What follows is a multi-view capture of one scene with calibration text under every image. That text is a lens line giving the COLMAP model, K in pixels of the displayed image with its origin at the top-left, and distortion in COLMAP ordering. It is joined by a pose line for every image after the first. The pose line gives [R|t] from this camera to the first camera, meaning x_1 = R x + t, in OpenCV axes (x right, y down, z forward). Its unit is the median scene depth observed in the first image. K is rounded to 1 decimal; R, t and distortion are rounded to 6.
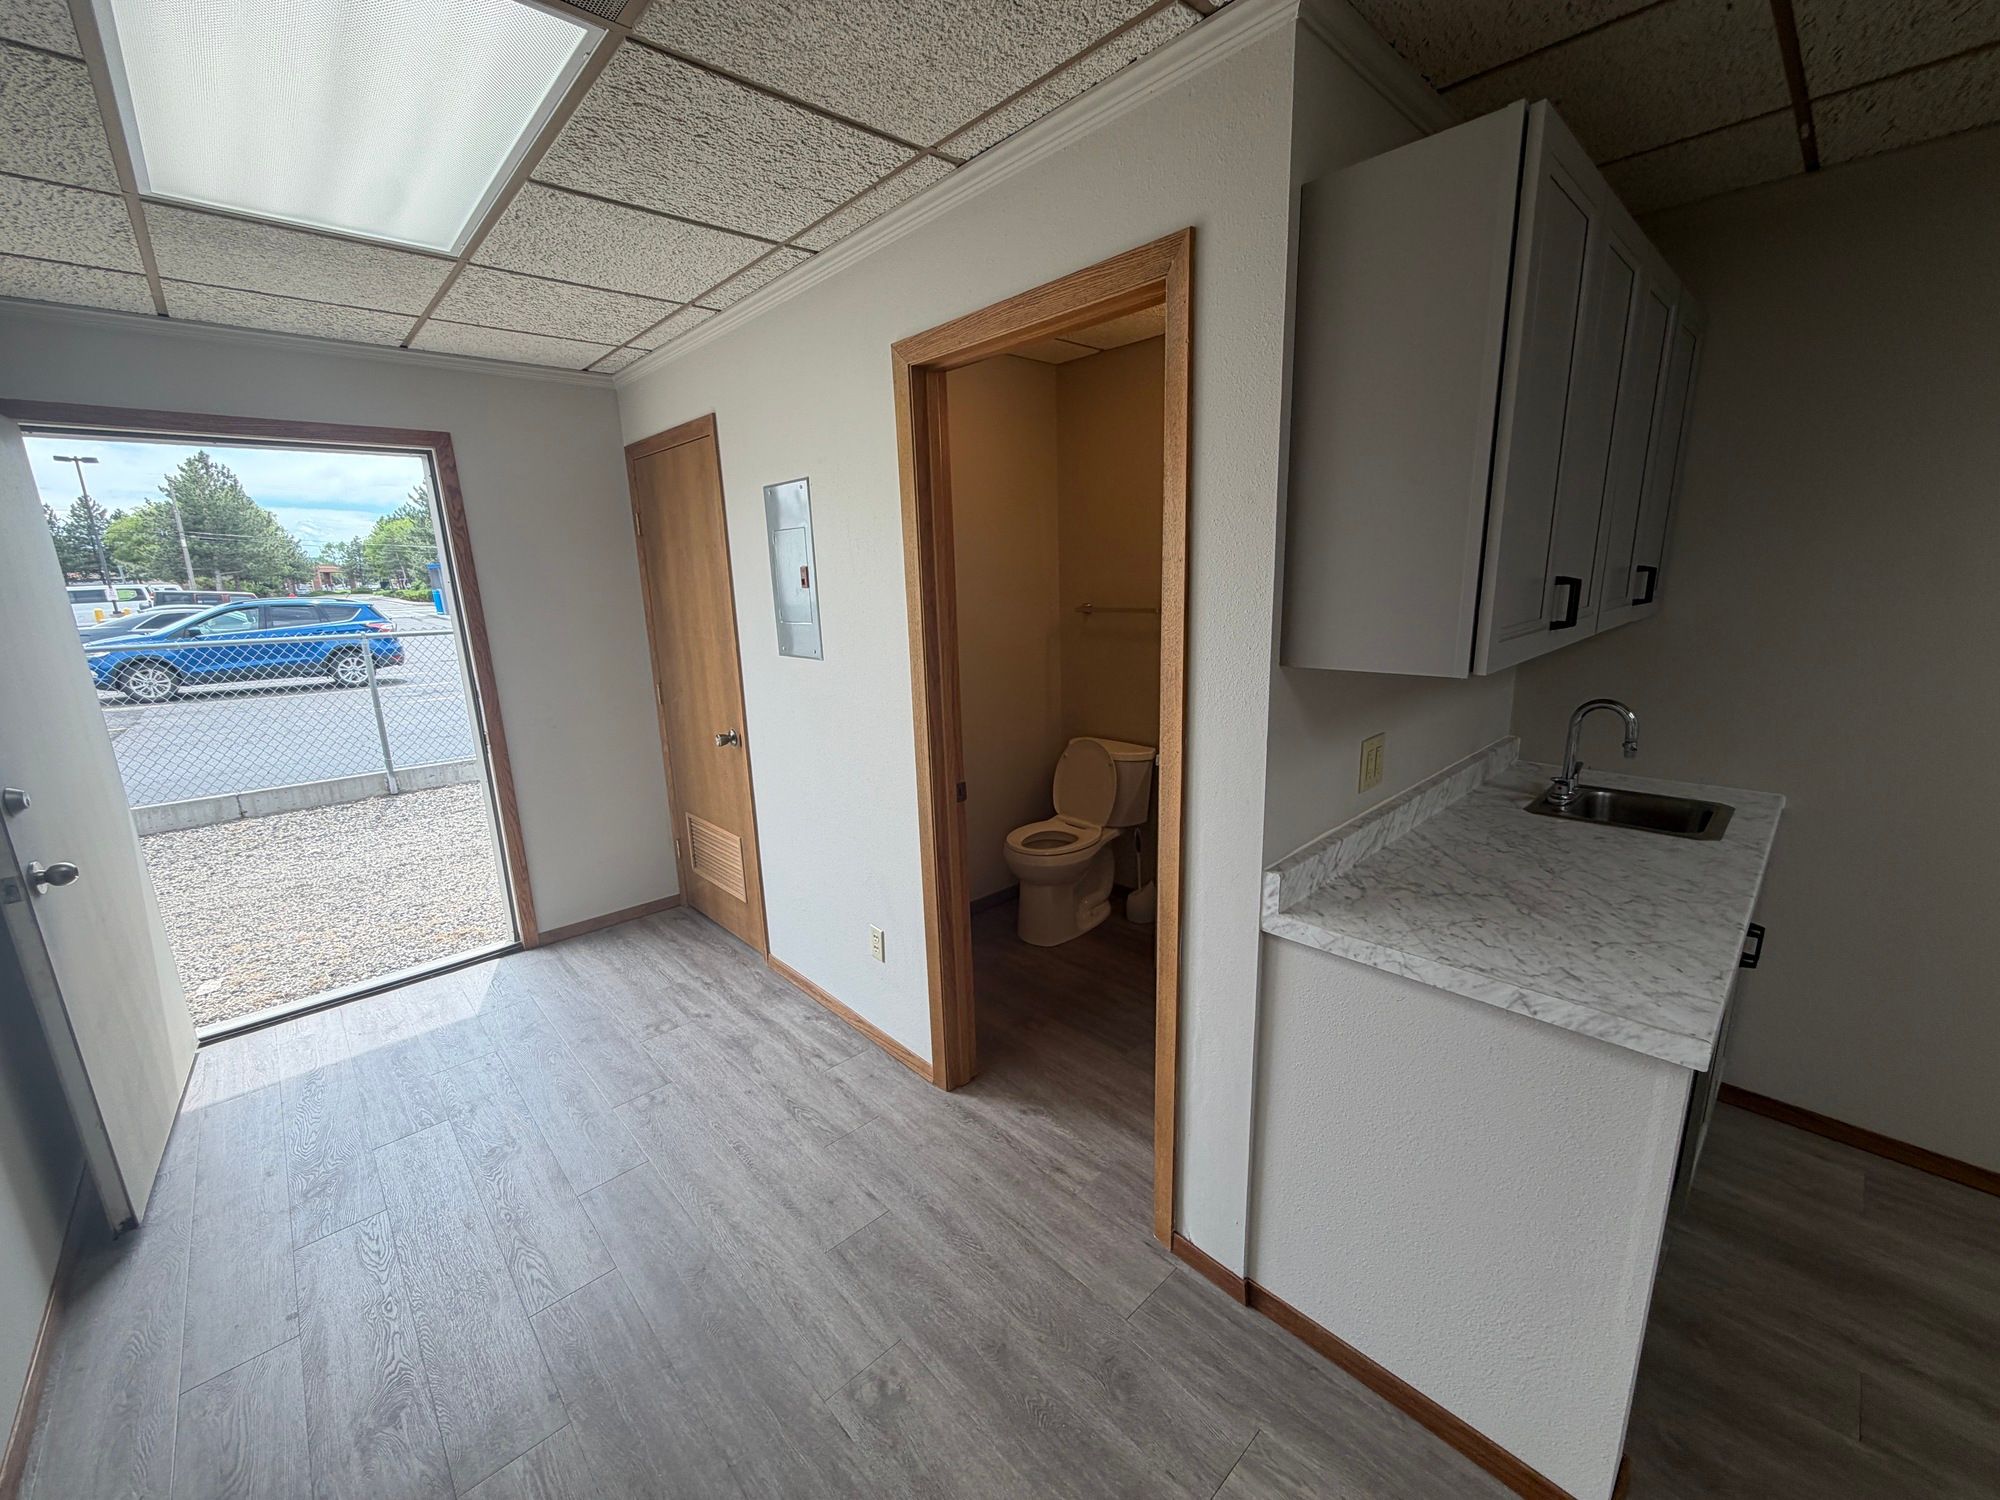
lens RADIAL K [[795.6, 0, 998.1], [0, 795.6, 752.4], [0, 0, 1]] dist [0.000716, 0.000022]
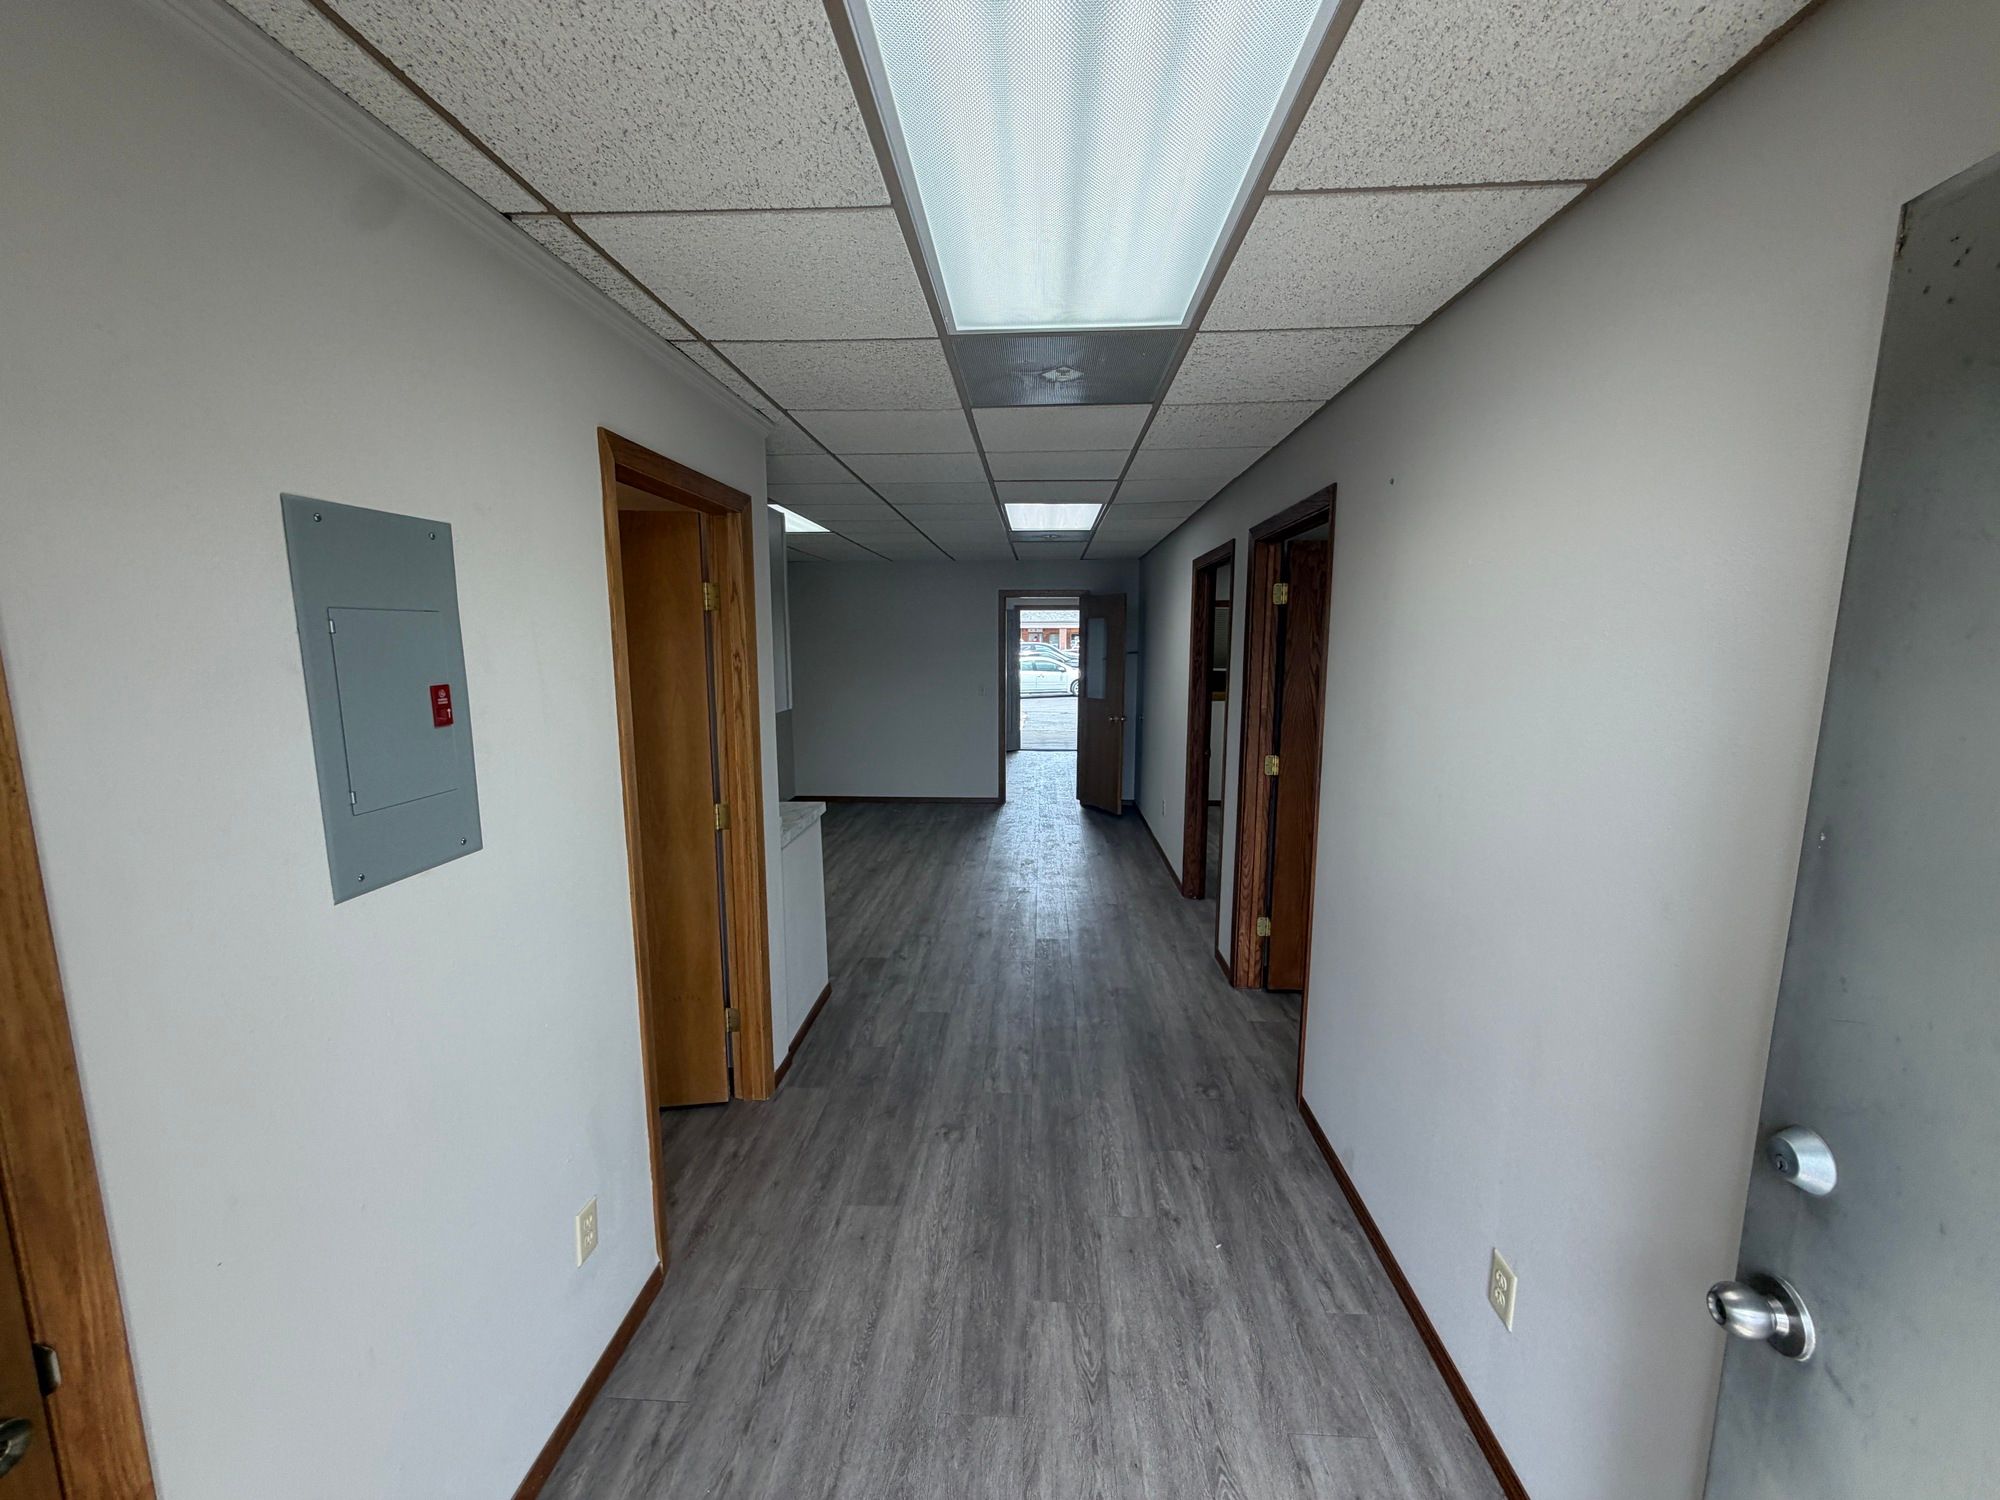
lens RADIAL K [[795.6, 0, 990.0], [0, 795.6, 755.3], [0, 0, 1]] dist [0.000716, 0.000022]
pose [[-0.683728, -0.076192, 0.725749, -1.106989], [0.187645, 0.942735, 0.275753, -0.339530], [-0.705199, 0.324723, -0.630277, 1.393305]]
